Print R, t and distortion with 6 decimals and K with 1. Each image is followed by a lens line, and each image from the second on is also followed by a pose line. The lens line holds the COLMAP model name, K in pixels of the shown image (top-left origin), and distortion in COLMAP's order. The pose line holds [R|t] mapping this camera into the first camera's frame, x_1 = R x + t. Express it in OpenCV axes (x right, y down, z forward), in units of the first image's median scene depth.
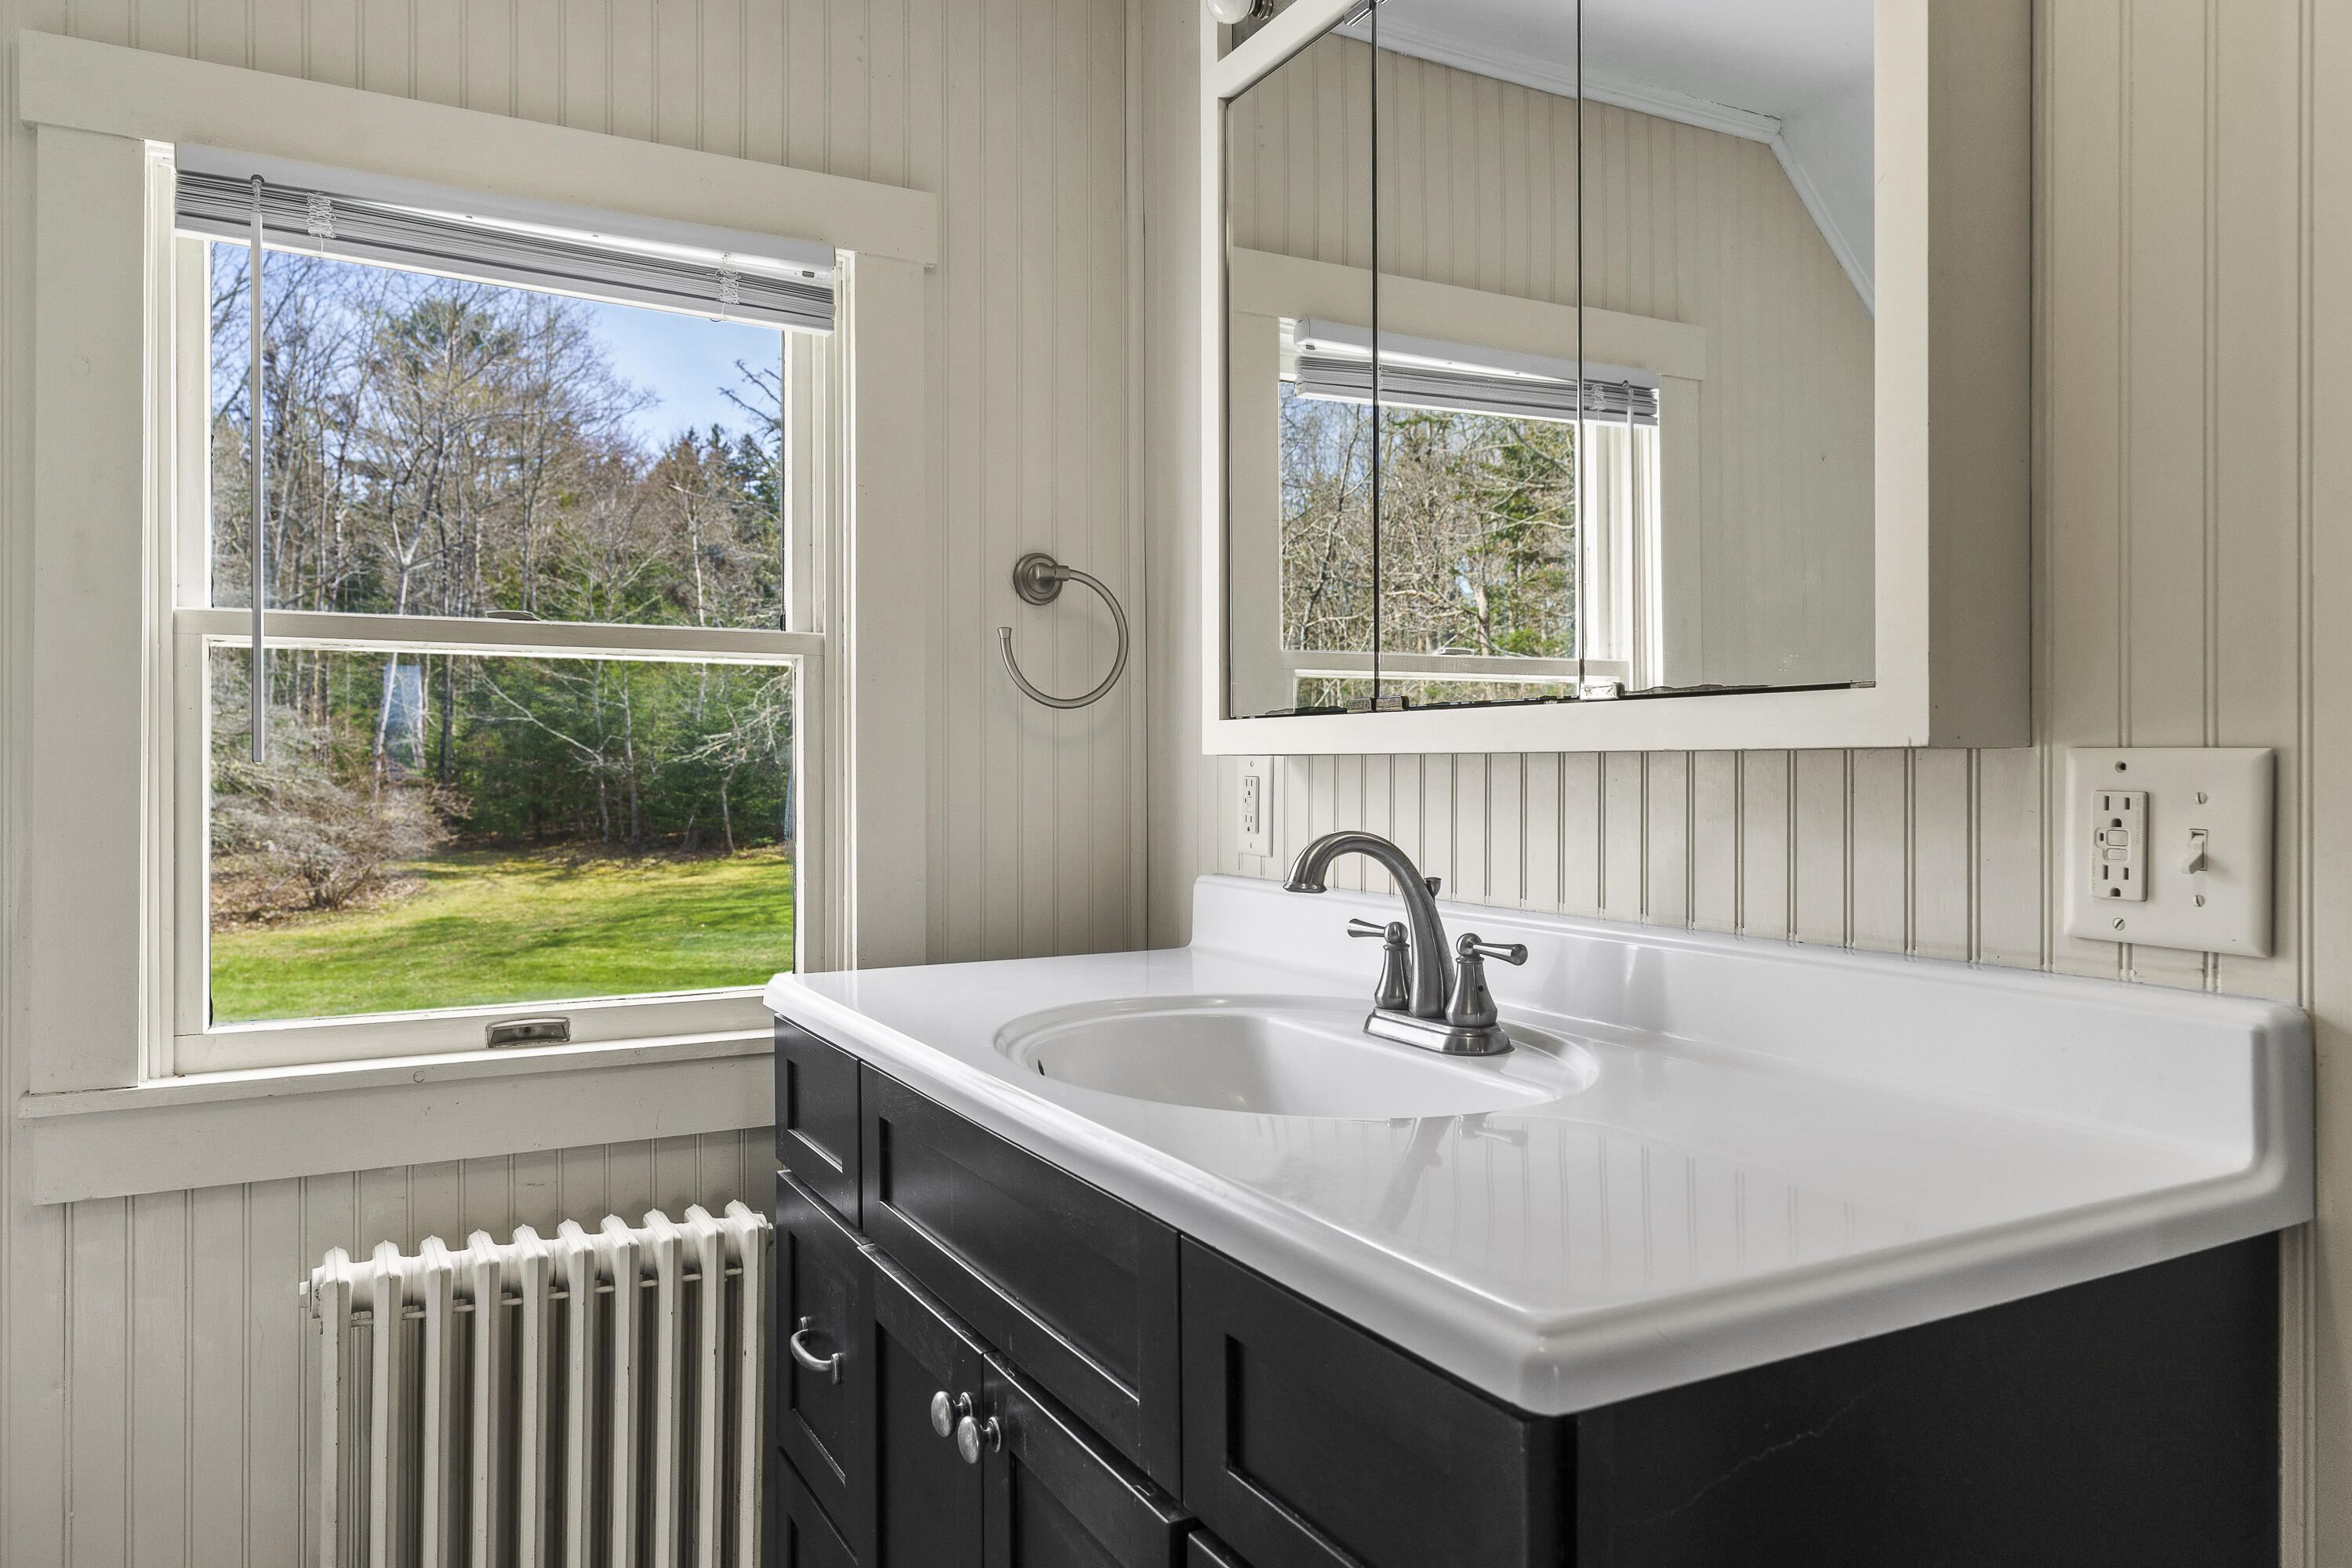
lens RADIAL K [[1594.3, 0, 1174.7], [0, 1594.3, 761.5], [0, 0, 1]] dist [-0.001630, -0.000769]
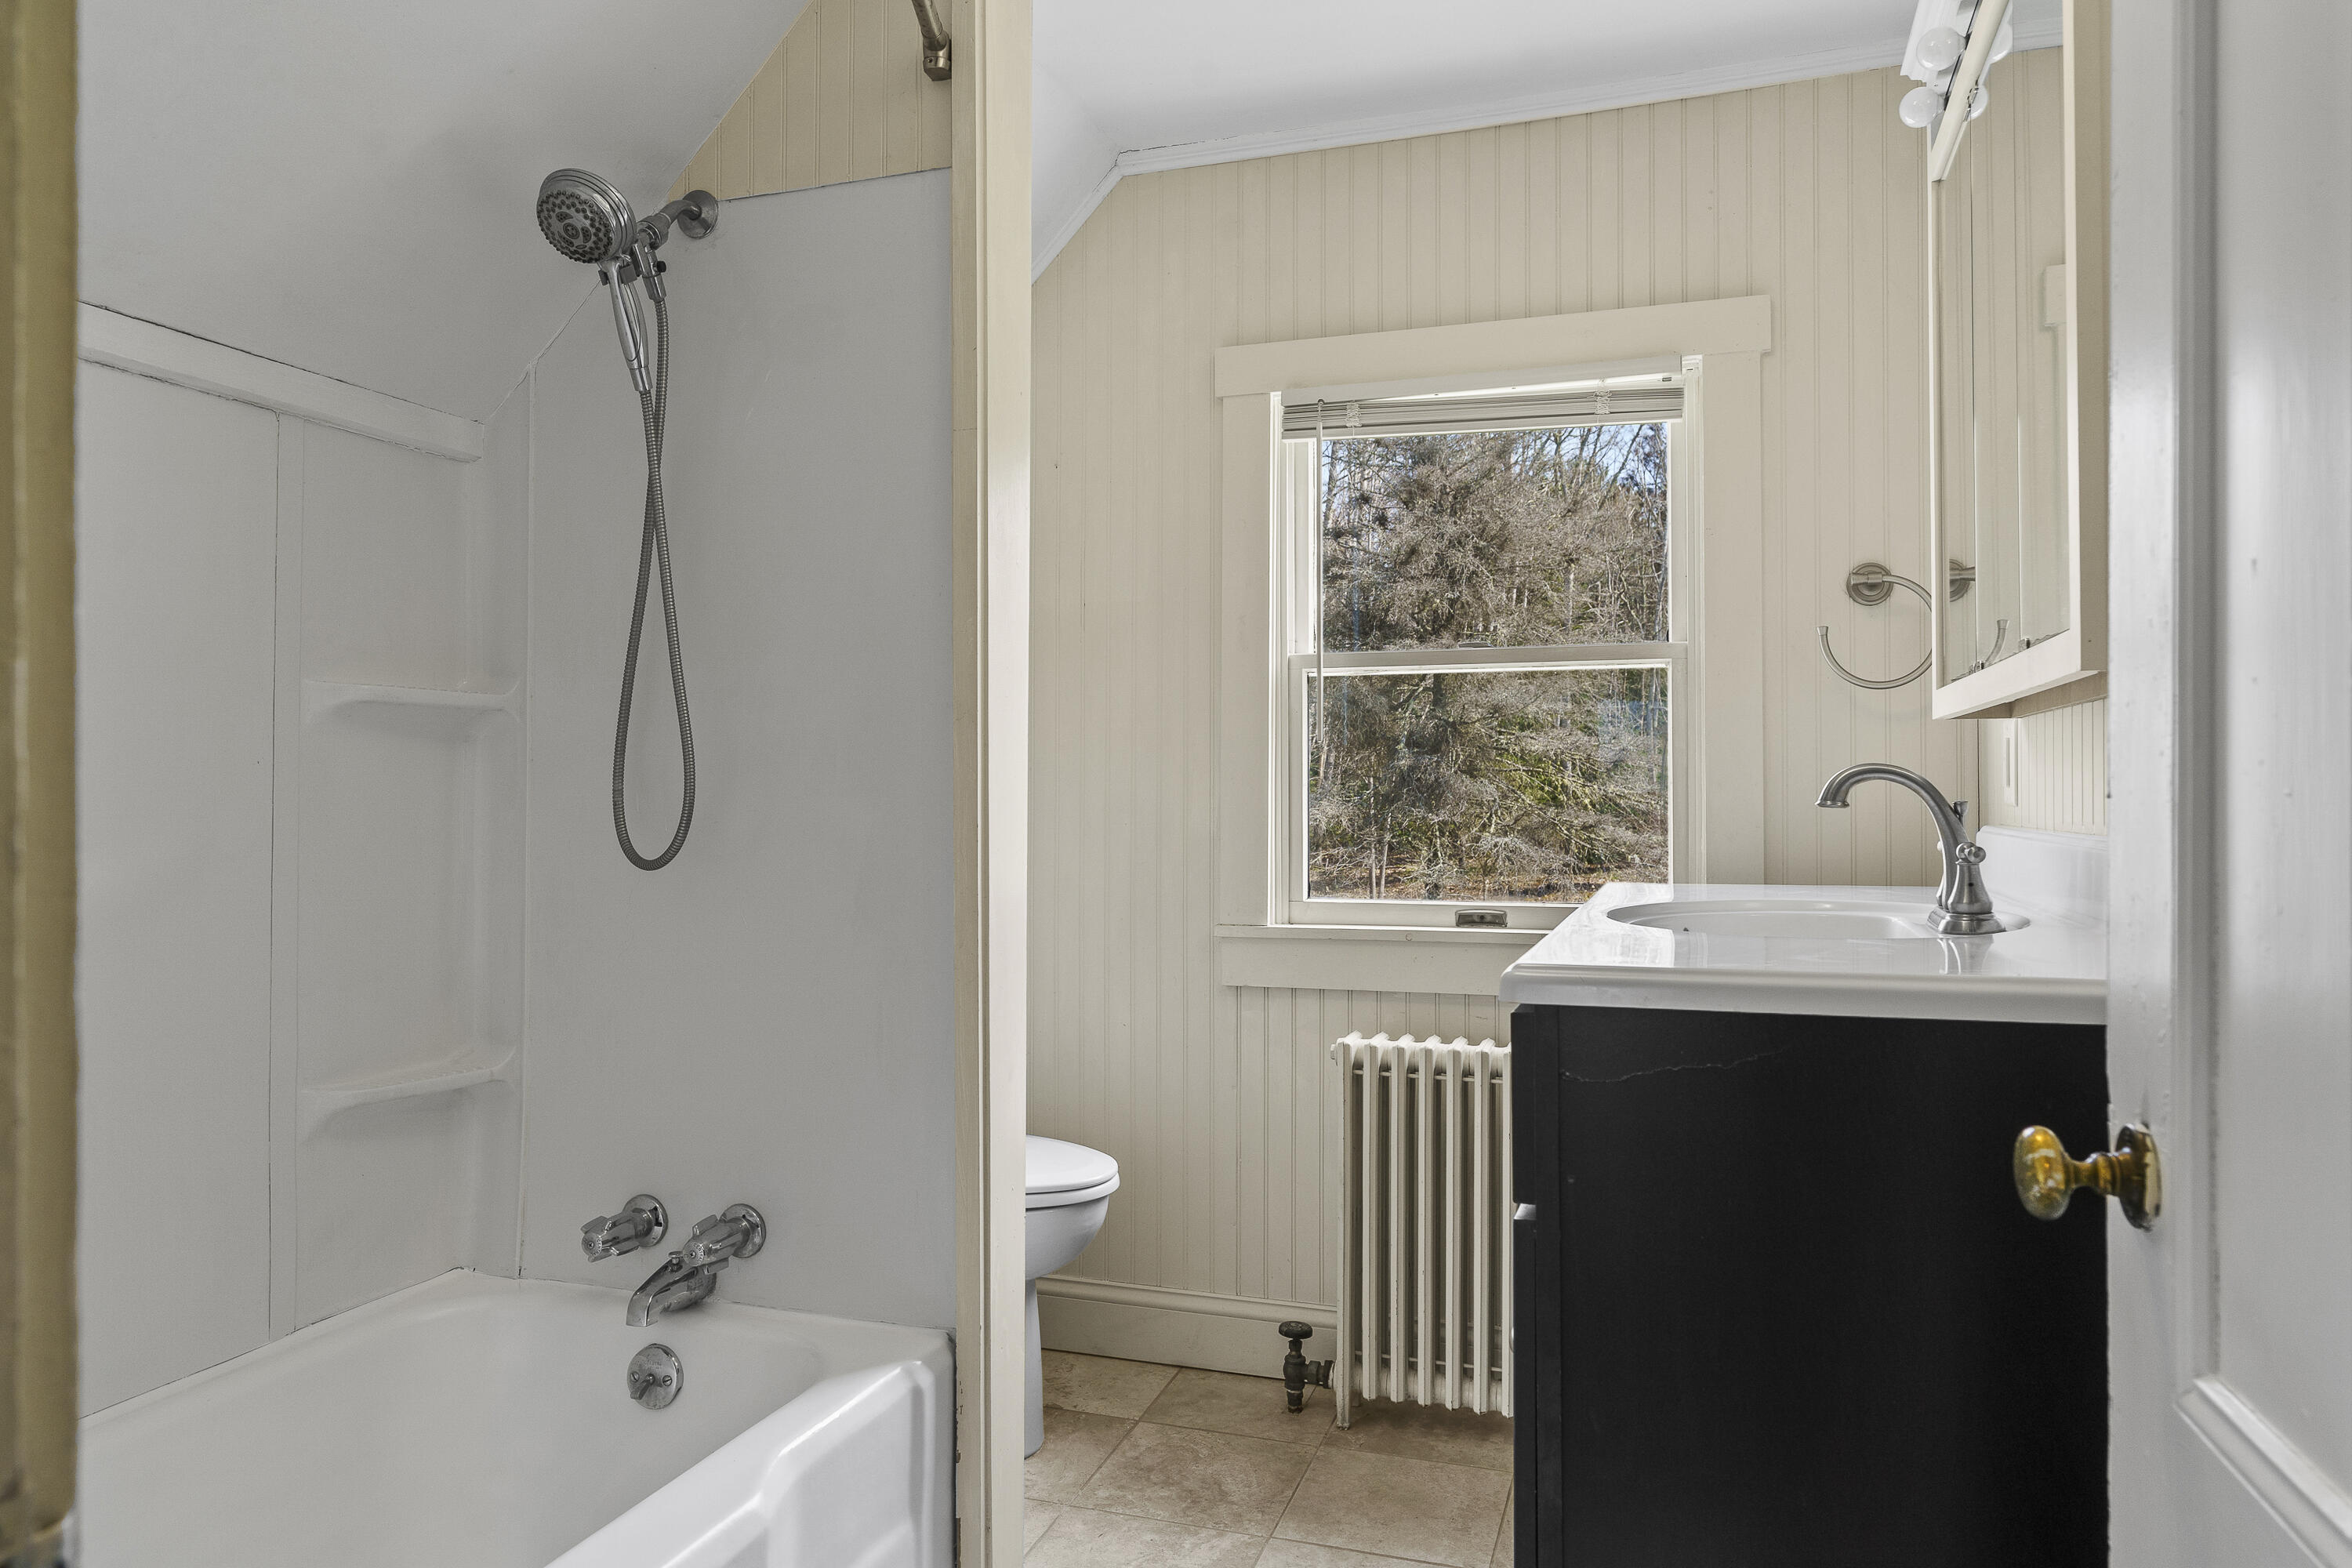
lens RADIAL K [[1562.7, 0, 1176.0], [0, 1562.7, 784.0], [0, 0, 1]] dist [-0.003762, -0.001140]
pose [[0.680028, -0.007504, -0.733148, 0.540966], [0.004977, 0.999972, -0.005619, 0.053263], [0.733170, 0.000172, 0.680046, -0.253040]]
